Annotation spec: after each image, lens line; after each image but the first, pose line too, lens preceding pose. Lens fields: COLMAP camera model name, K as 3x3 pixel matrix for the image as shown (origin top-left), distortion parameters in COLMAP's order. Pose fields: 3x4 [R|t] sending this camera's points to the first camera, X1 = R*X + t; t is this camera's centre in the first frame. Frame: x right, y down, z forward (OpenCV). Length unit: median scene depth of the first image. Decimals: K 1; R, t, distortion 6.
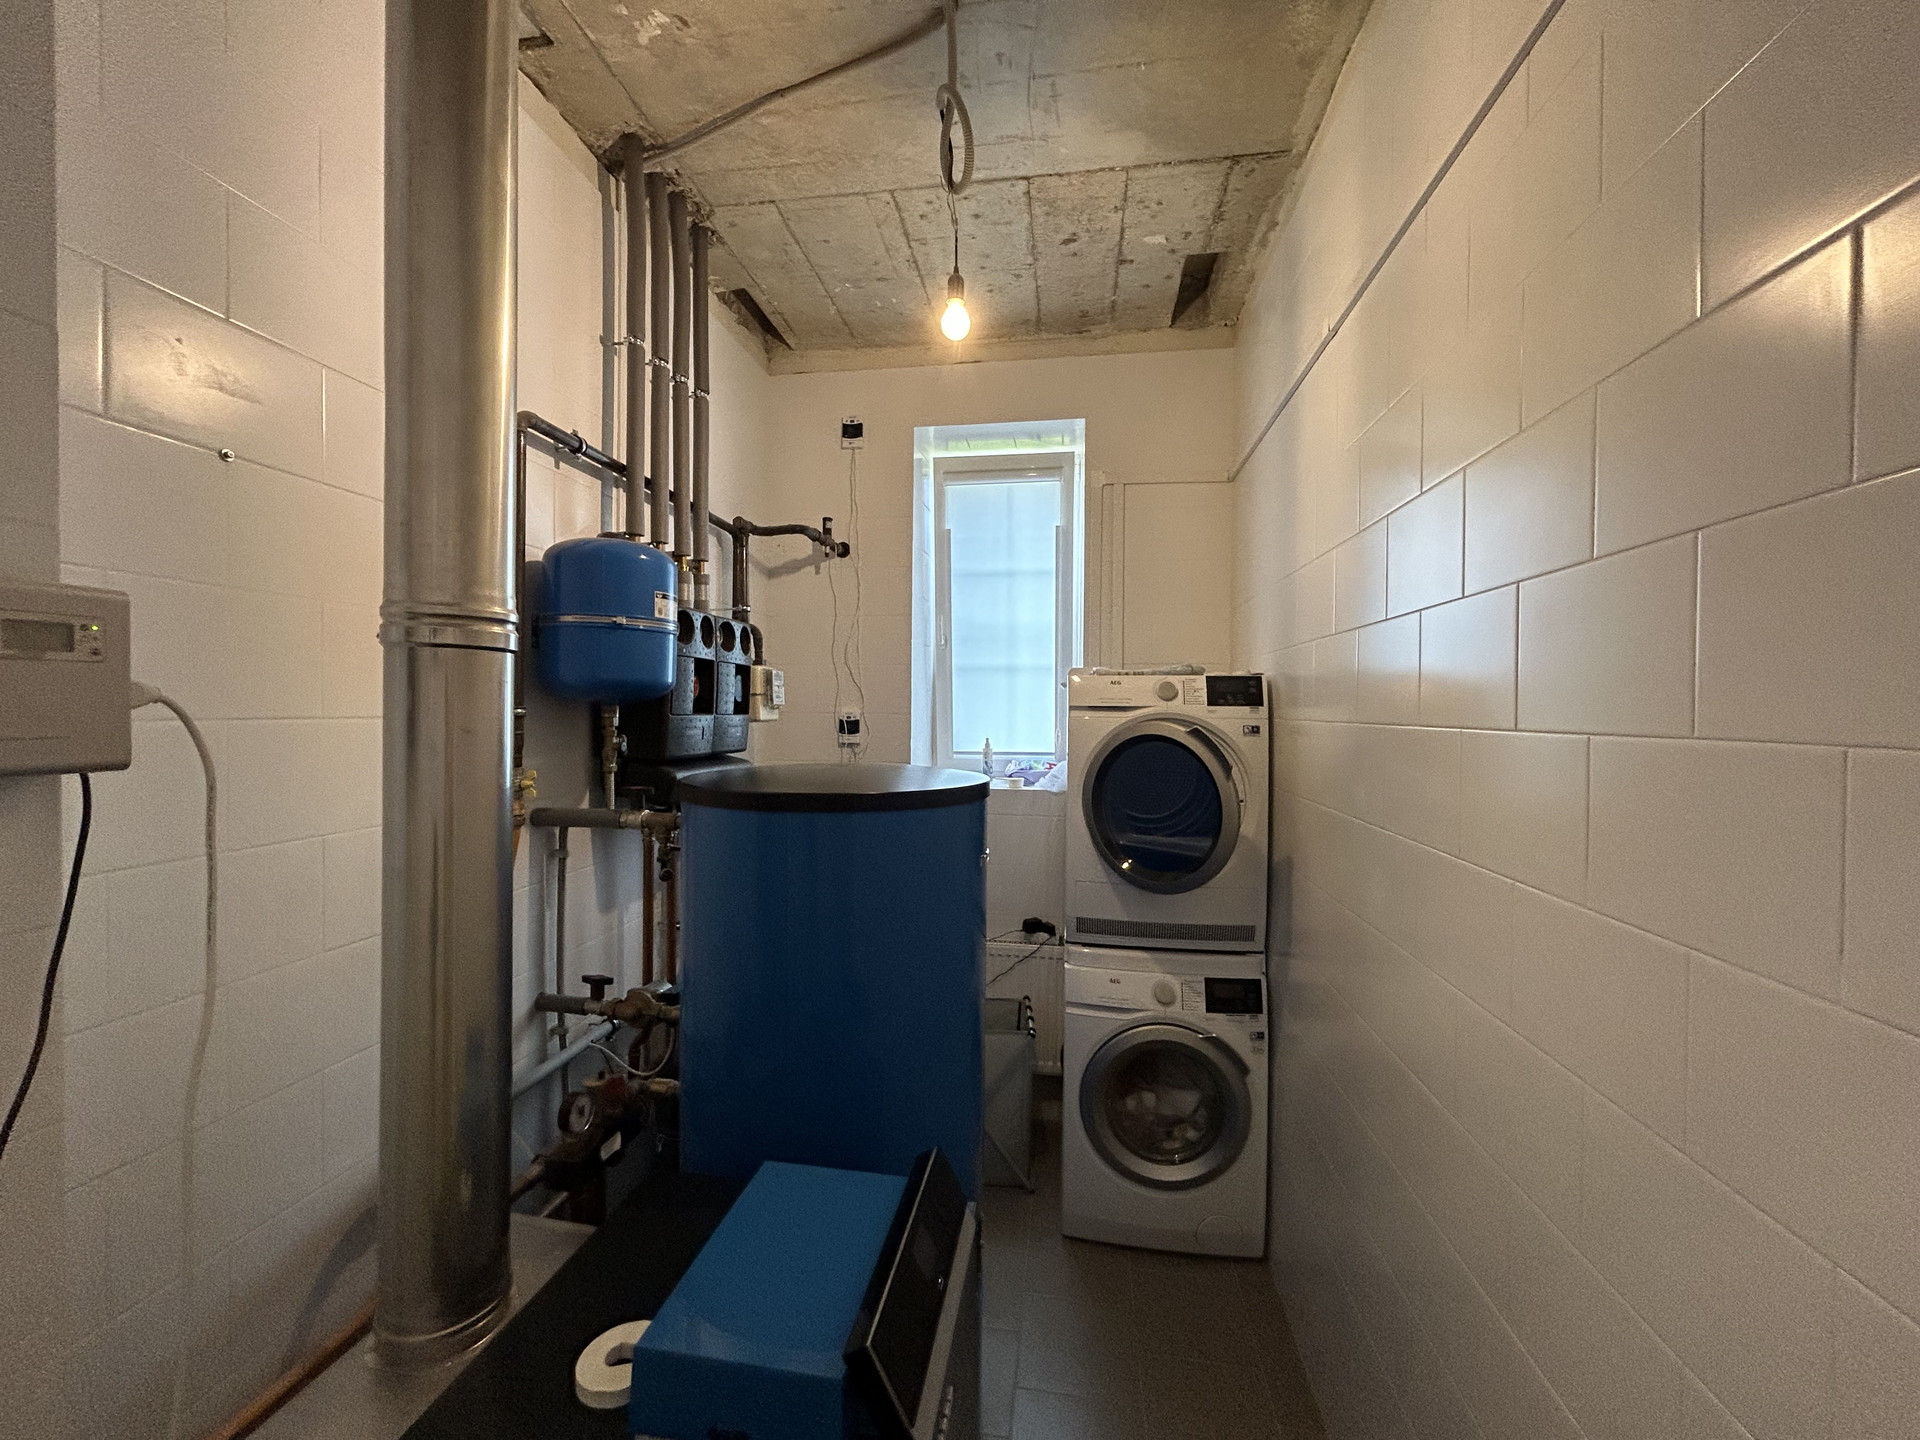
lens RADIAL K [[775.0, 0, 960.8], [0, 775.0, 713.5], [0, 0, 1]] dist [-0.001272, 0.002396]
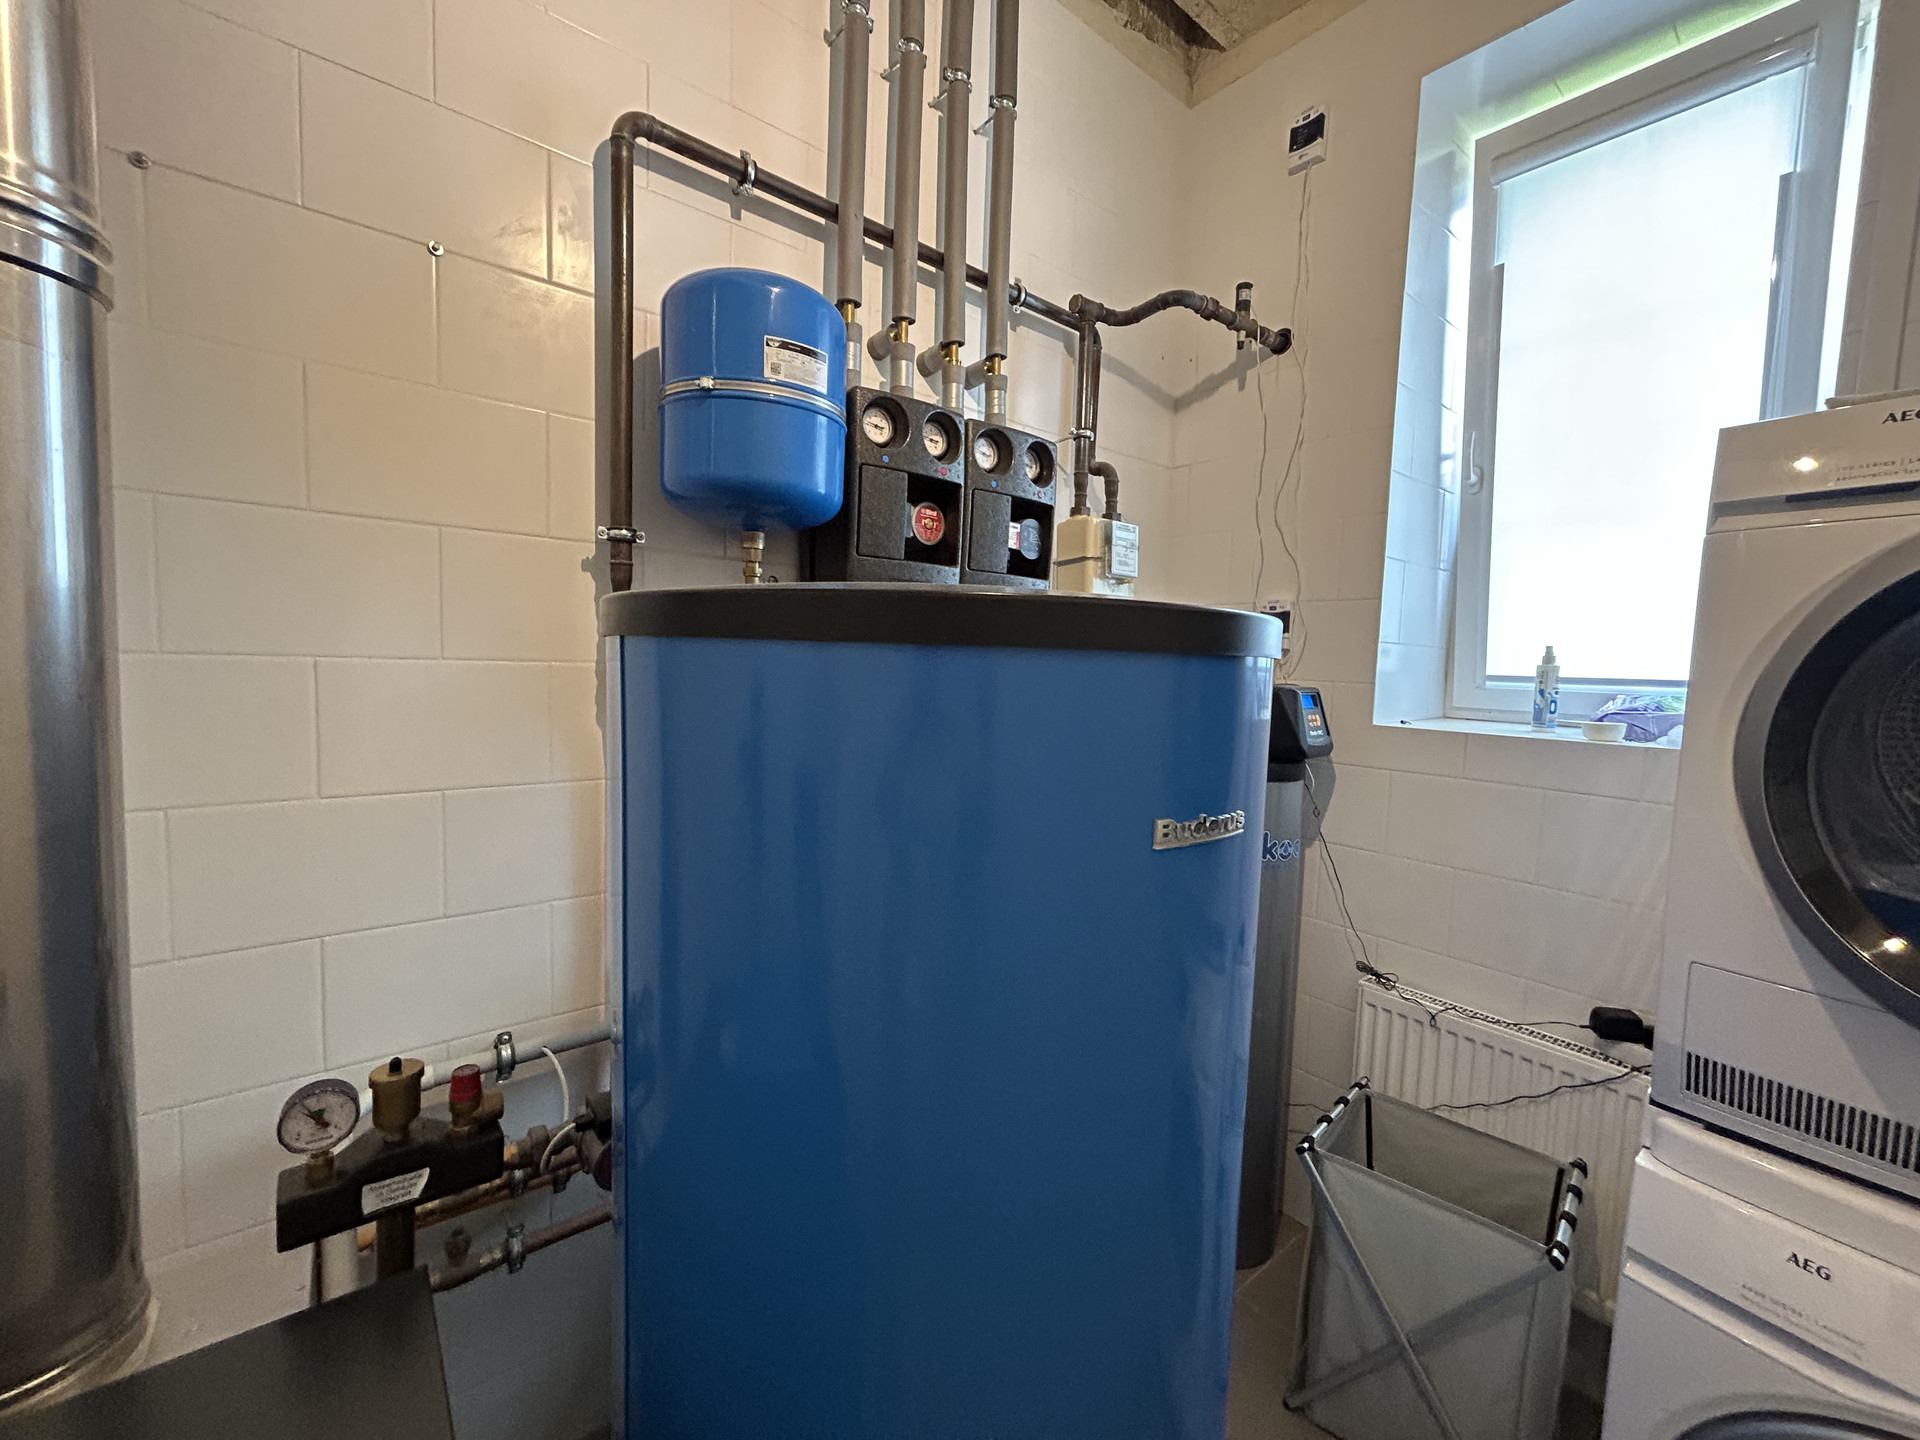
lens RADIAL K [[775.0, 0, 960.8], [0, 775.0, 713.5], [0, 0, 1]] dist [-0.001272, 0.002396]
pose [[0.735200, 0.067084, -0.674522, 0.119820], [-0.035057, 0.997522, 0.060997, 0.073017], [0.676943, -0.021199, 0.735730, 0.421756]]
